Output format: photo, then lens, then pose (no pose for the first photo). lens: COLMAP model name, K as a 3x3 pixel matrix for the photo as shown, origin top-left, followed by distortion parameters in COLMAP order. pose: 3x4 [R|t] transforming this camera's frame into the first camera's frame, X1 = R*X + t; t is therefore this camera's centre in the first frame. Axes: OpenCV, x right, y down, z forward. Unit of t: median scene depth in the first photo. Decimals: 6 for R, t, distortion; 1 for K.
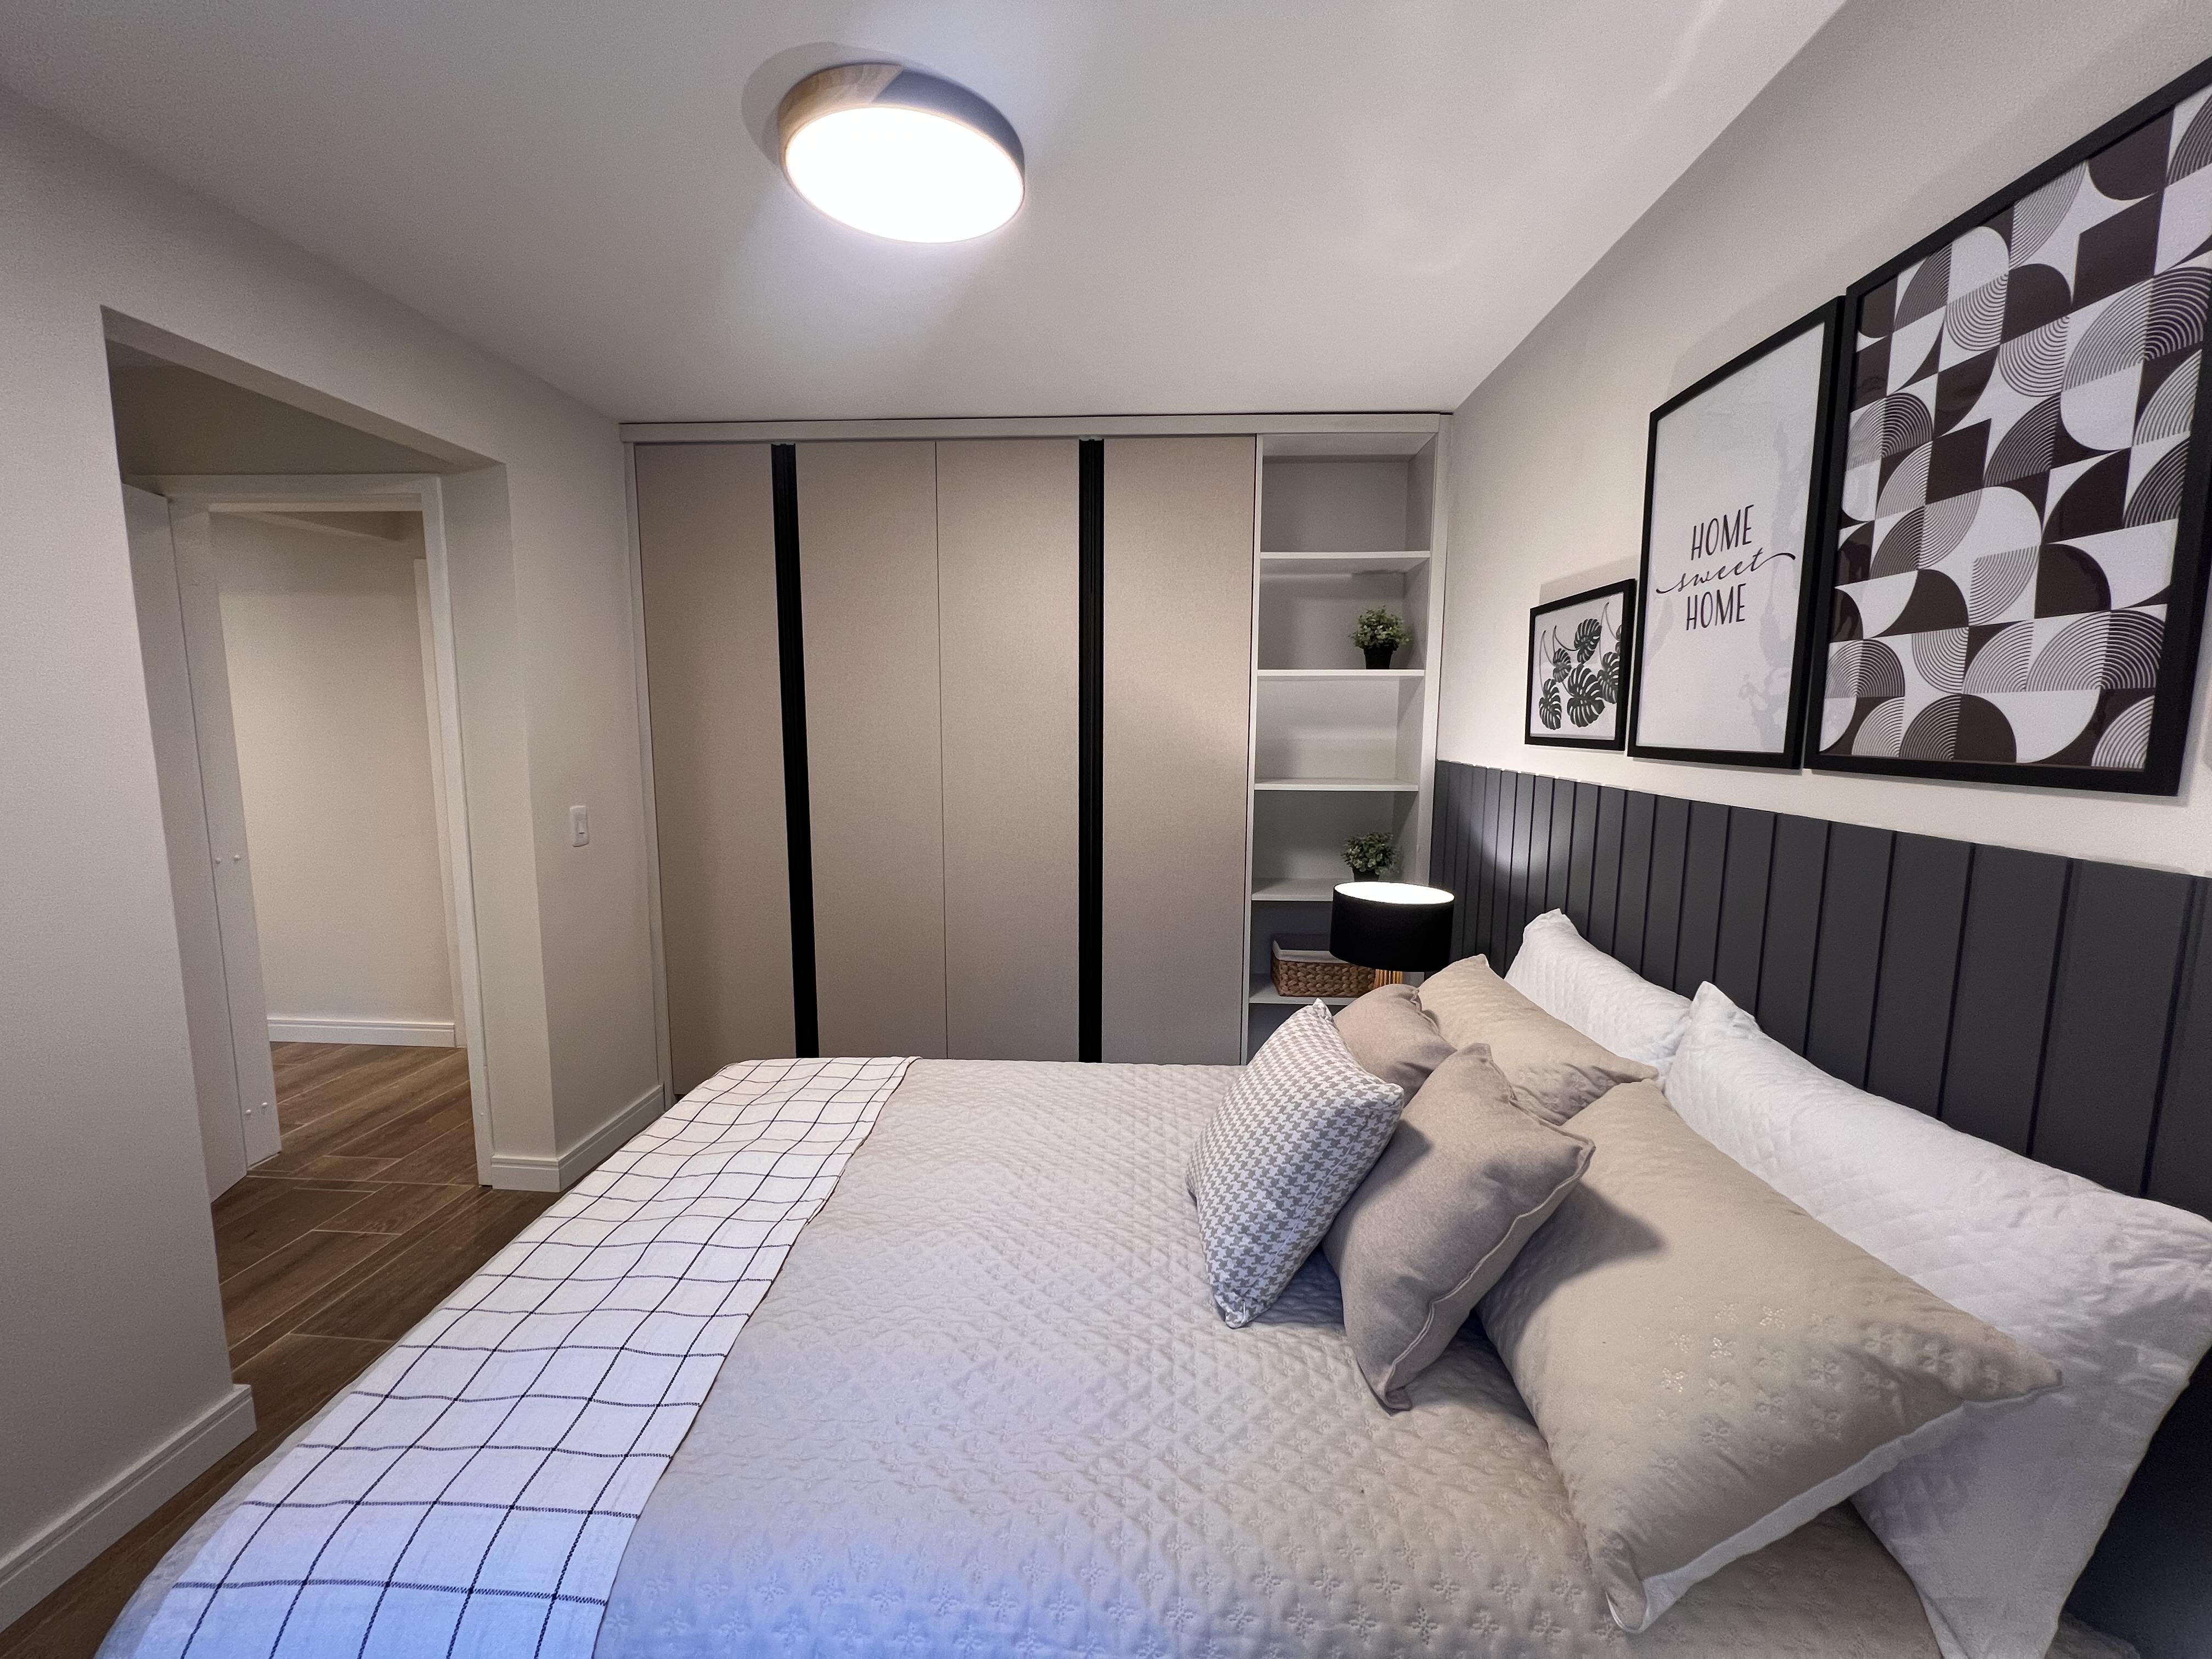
lens RADIAL K [[883.6, 0, 1102.3], [0, 883.6, 829.4], [0, 0, 1]] dist [-0.001634, 0.000423]
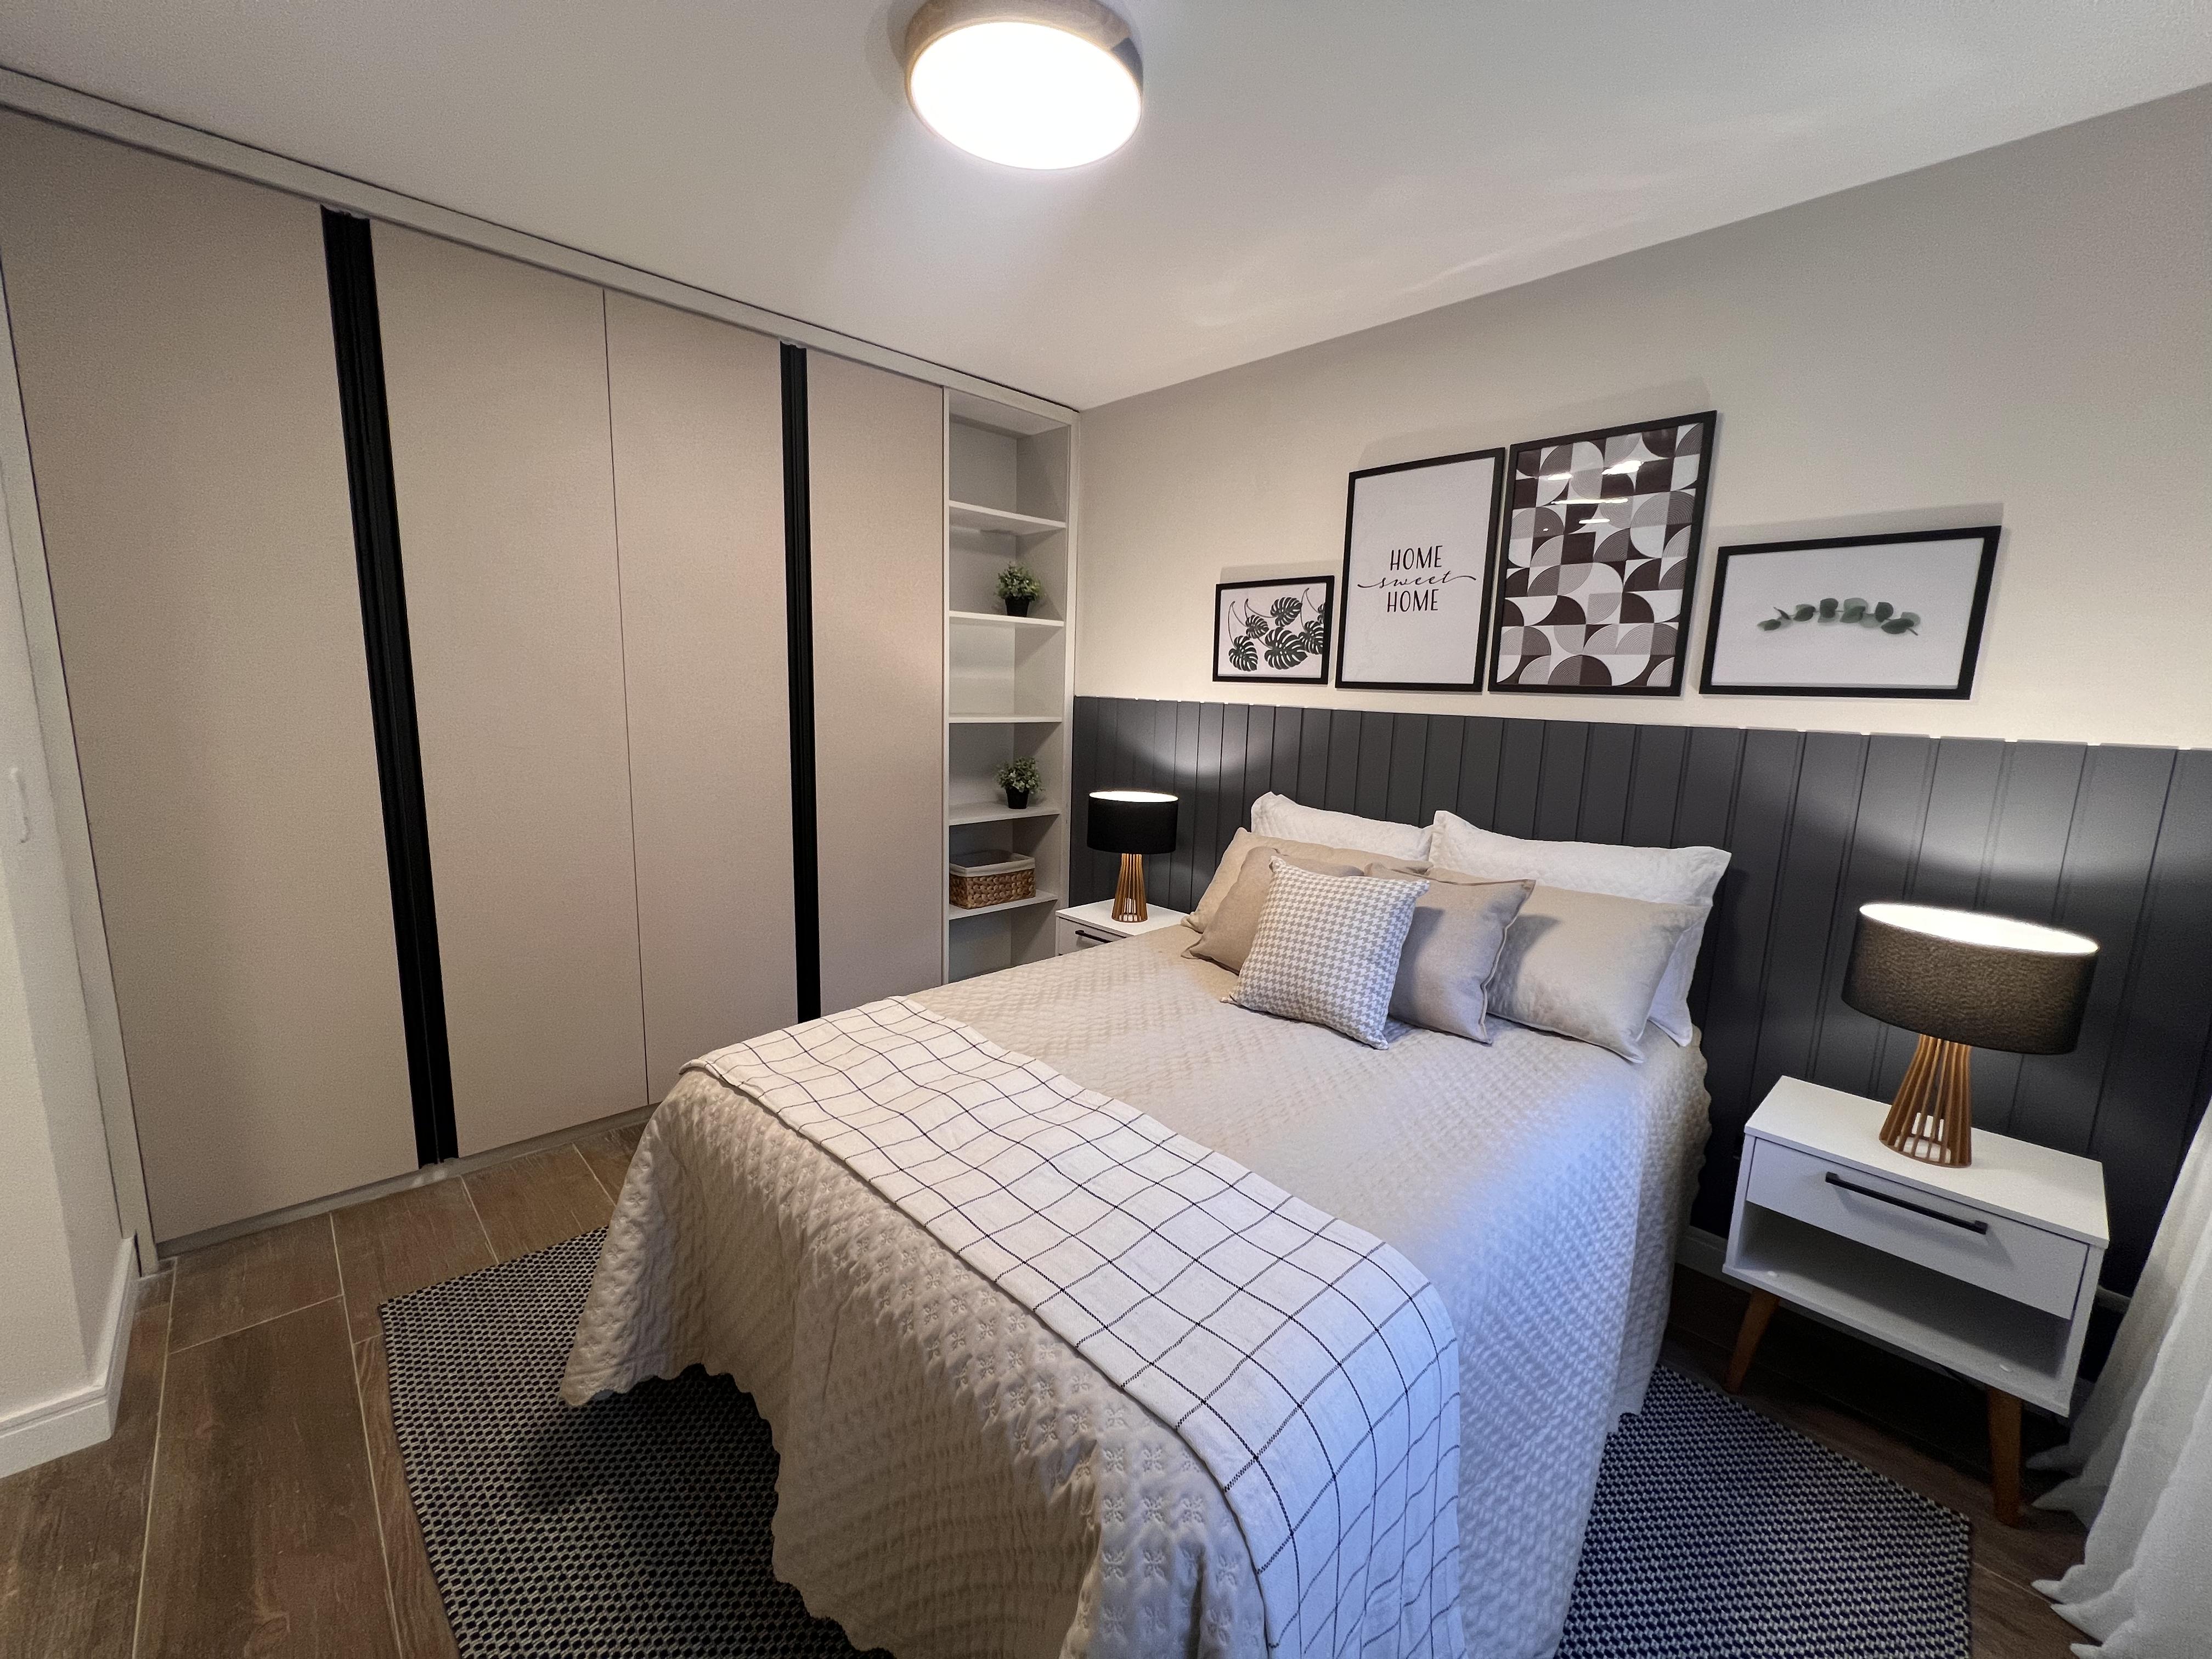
lens RADIAL K [[883.8, 0, 1108.4], [0, 883.8, 829.2], [0, 0, 1]] dist [-0.003402, 0.001758]
pose [[0.677718, -0.102939, 0.728080, -1.227526], [0.063344, 0.994645, 0.081665, 0.021210], [-0.732588, -0.009226, 0.680610, 0.293408]]
